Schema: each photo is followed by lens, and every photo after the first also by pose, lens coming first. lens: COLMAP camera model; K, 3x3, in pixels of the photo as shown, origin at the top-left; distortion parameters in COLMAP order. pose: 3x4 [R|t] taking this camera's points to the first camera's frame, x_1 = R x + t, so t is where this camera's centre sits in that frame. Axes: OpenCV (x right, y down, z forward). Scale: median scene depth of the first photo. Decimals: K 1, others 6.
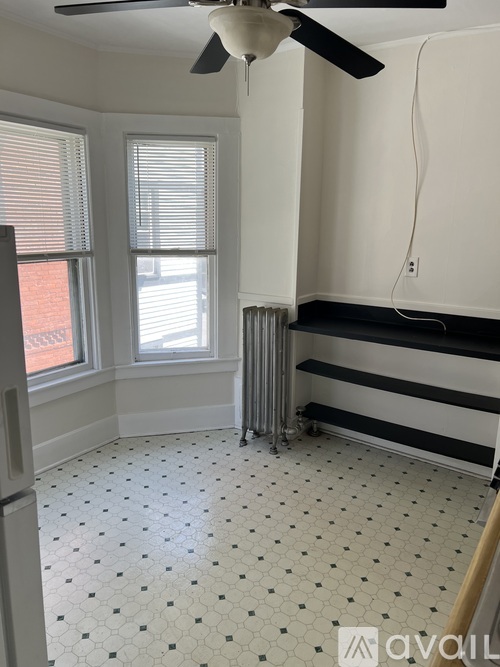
lens RADIAL K [[501.7, 0, 251.2], [0, 501.7, 336.7], [0, 0, 1]] dist [0.064591, -0.069688]
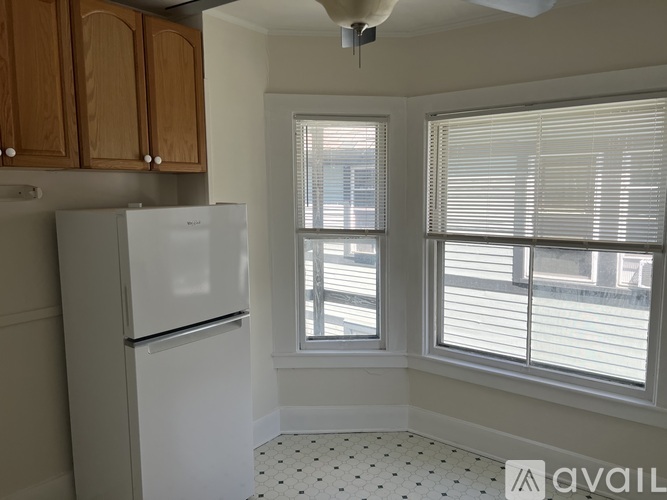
lens RADIAL K [[501.7, 0, 338.5], [0, 501.7, 246.5], [0, 0, 1]] dist [0.064591, -0.069688]
pose [[-0.065449, 0.098111, -0.993021, 0.448464], [-0.223938, 0.968327, 0.110431, -0.138902], [0.972403, 0.229603, -0.041405, 0.545346]]
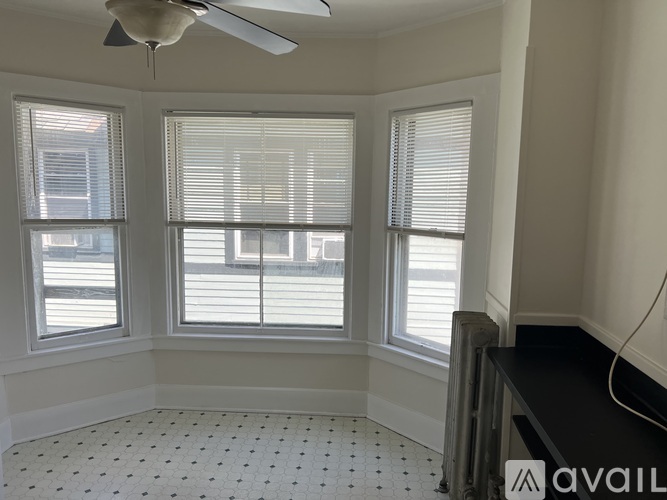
lens RADIAL K [[501.7, 0, 338.5], [0, 501.7, 246.5], [0, 0, 1]] dist [0.064591, -0.069688]
pose [[0.511146, 0.108755, -0.852586, 0.543368], [-0.205956, 0.978560, 0.001348, -0.118904], [0.834453, 0.174906, 0.522586, 0.430156]]
